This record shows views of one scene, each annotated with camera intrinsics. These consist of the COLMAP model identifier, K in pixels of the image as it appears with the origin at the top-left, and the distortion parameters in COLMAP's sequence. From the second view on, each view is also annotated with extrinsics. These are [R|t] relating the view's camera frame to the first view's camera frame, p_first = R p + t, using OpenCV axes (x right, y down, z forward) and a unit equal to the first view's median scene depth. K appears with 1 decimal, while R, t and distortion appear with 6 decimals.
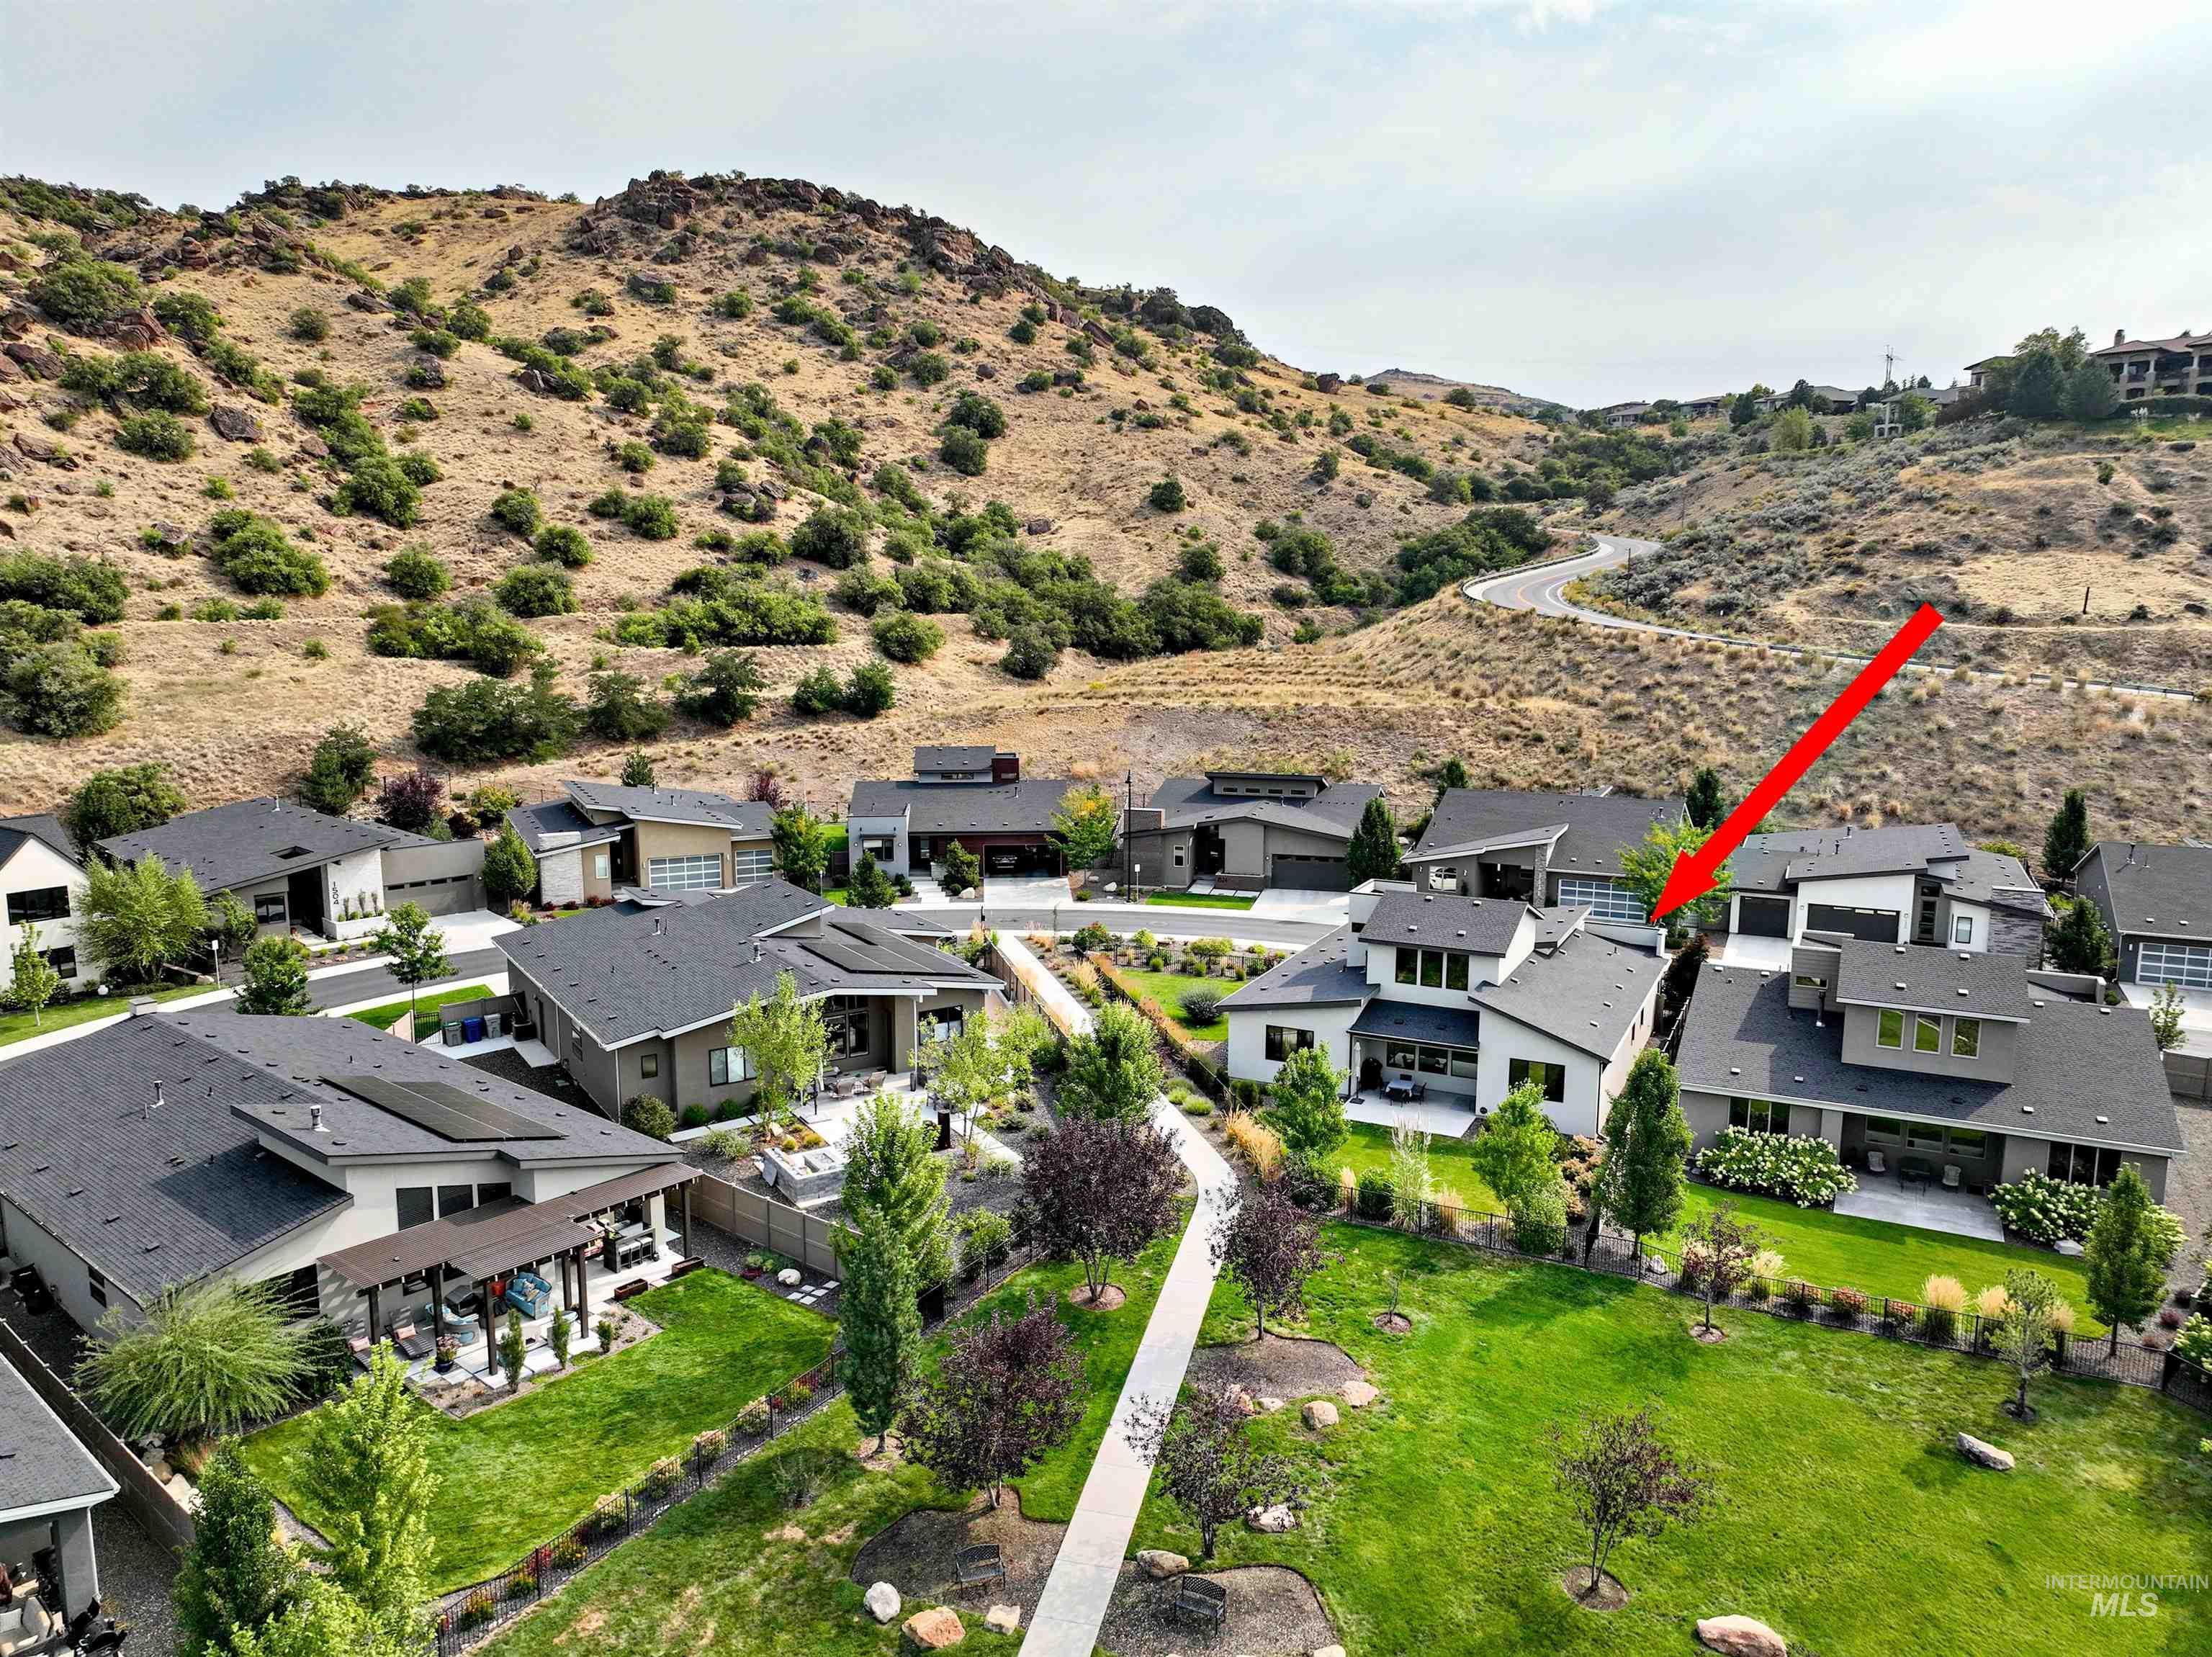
lens RADIAL K [[1573.0, 0, 1107.8], [0, 1573.0, 830.0], [0, 0, 1]] dist [-0.003204, 0.017780]
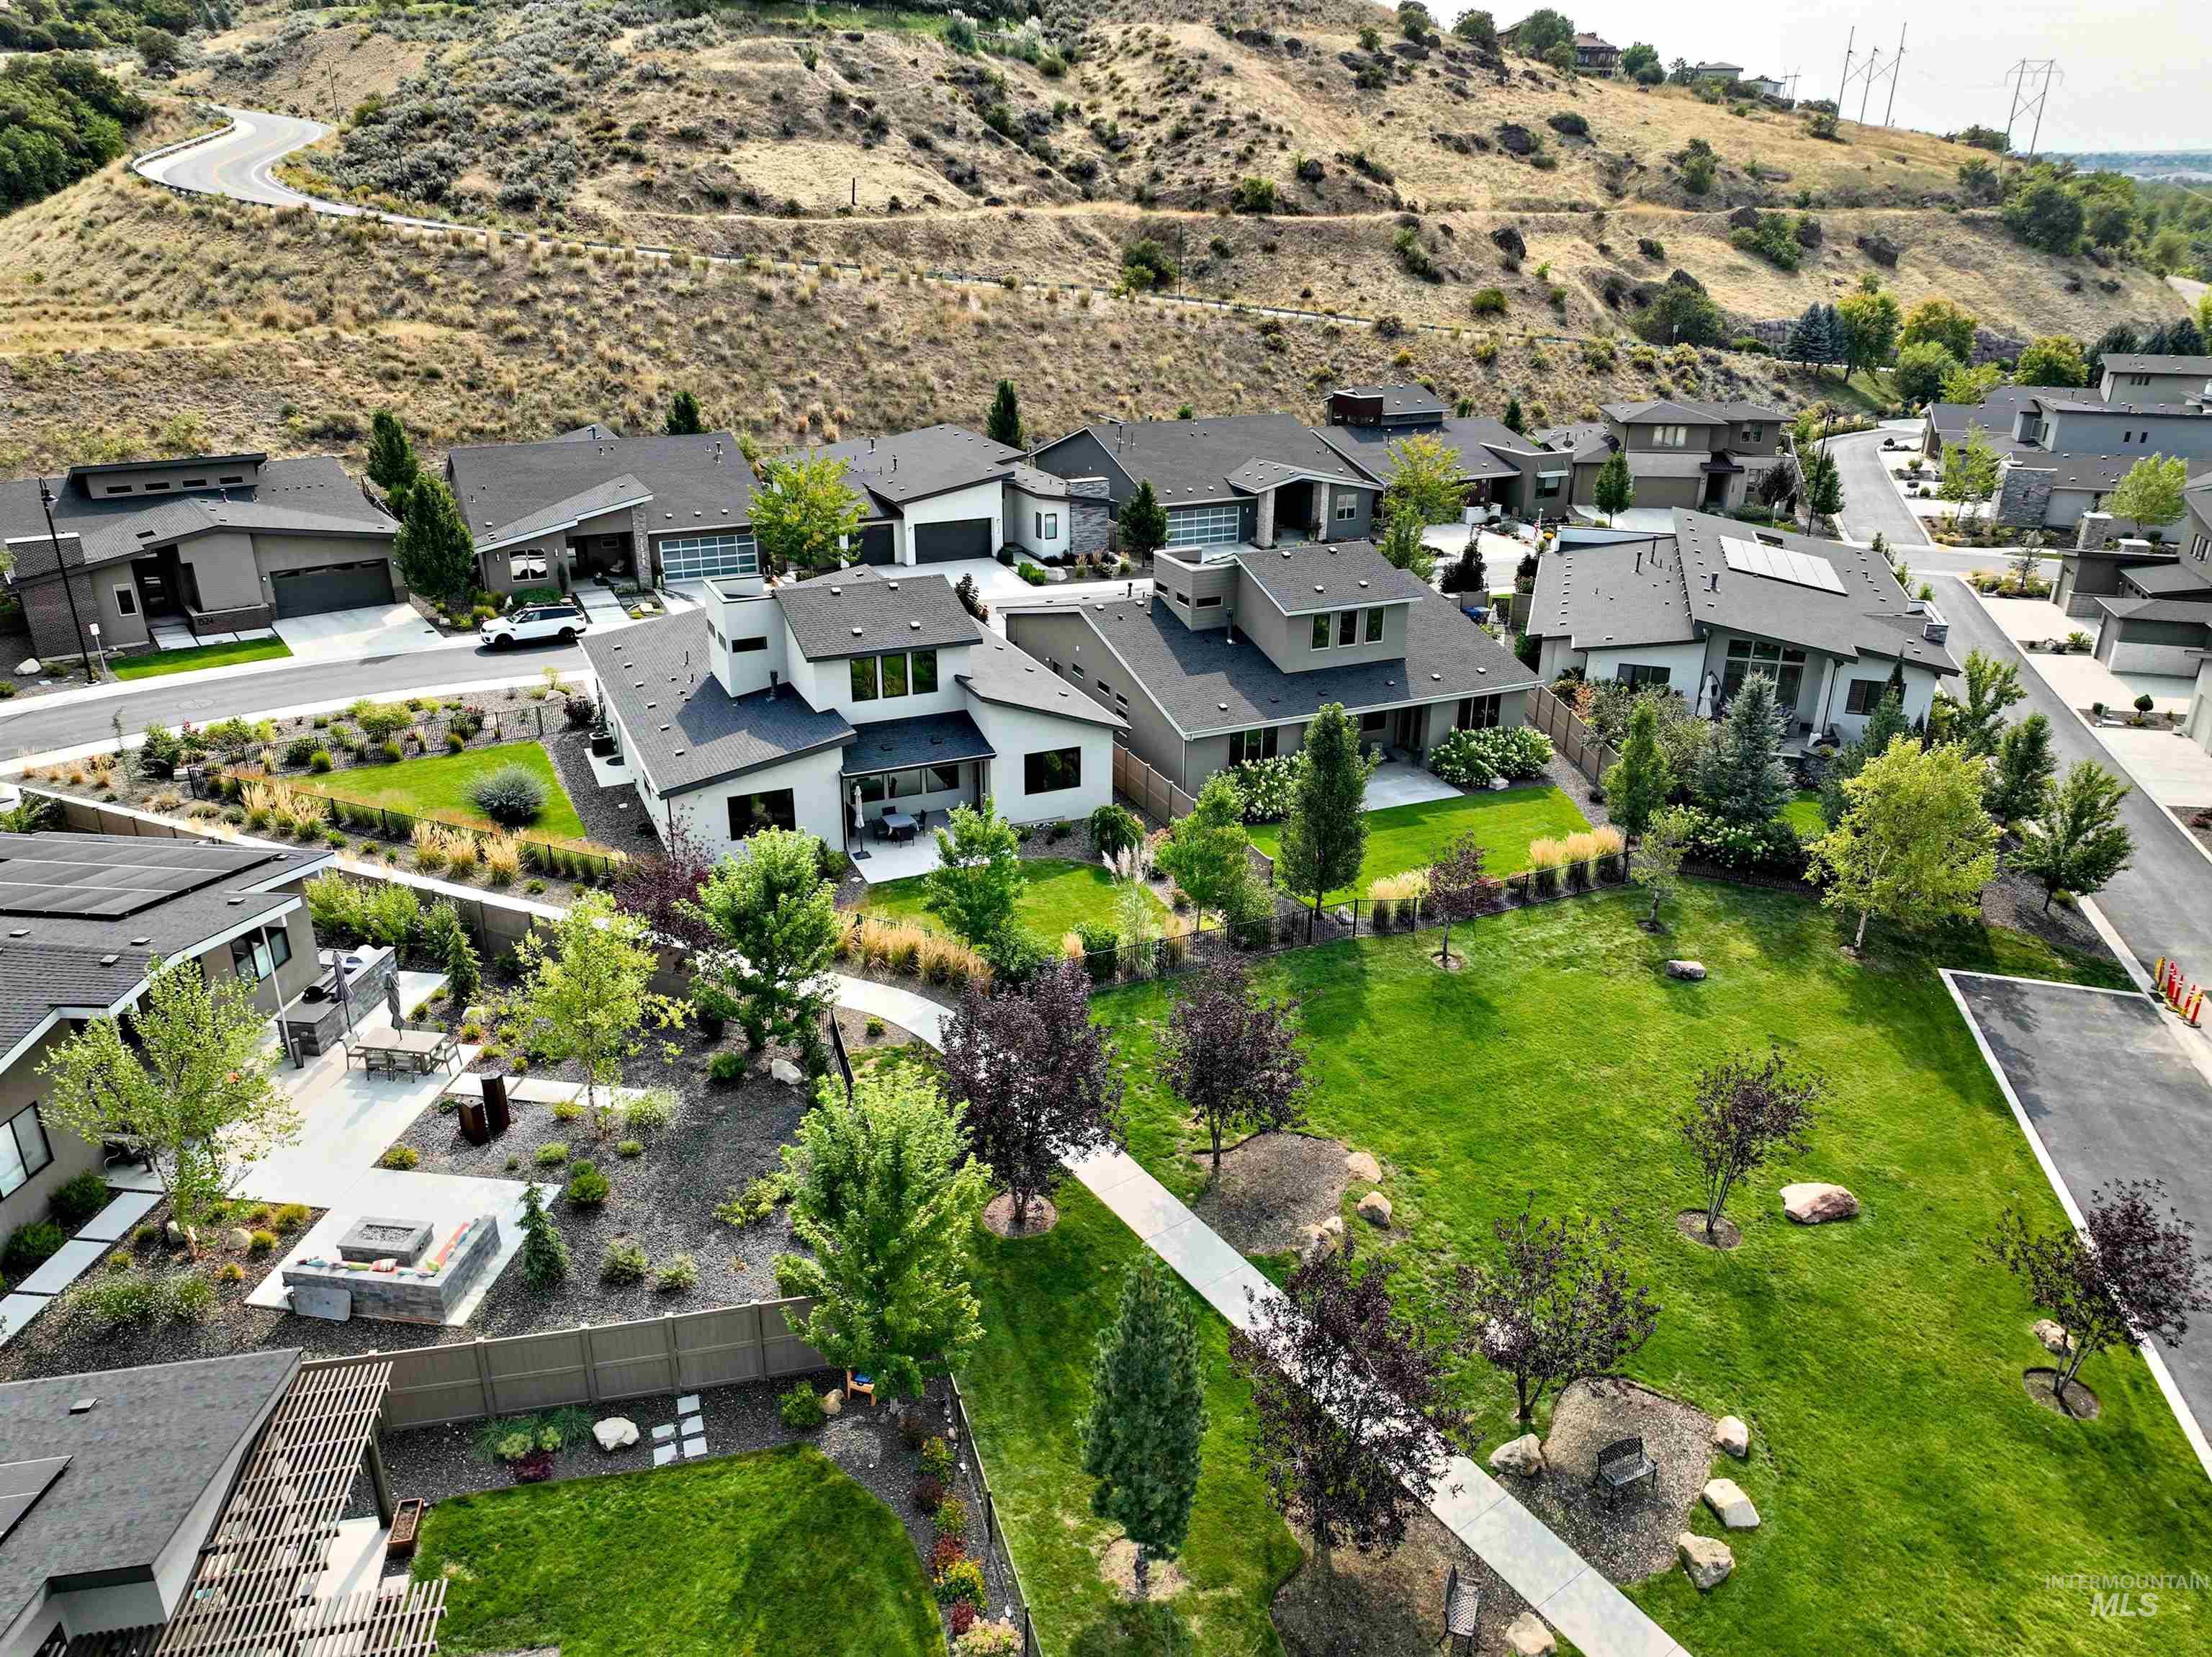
lens RADIAL K [[1573.0, 0, 1107.5], [0, 1573.0, 825.3], [0, 0, 1]] dist [-0.003204, 0.017780]
pose [[0.626578, -0.295158, 0.721306, -0.166500], [0.116394, 0.950571, 0.287866, -0.029780], [-0.770619, -0.096415, 0.629961, 0.191190]]
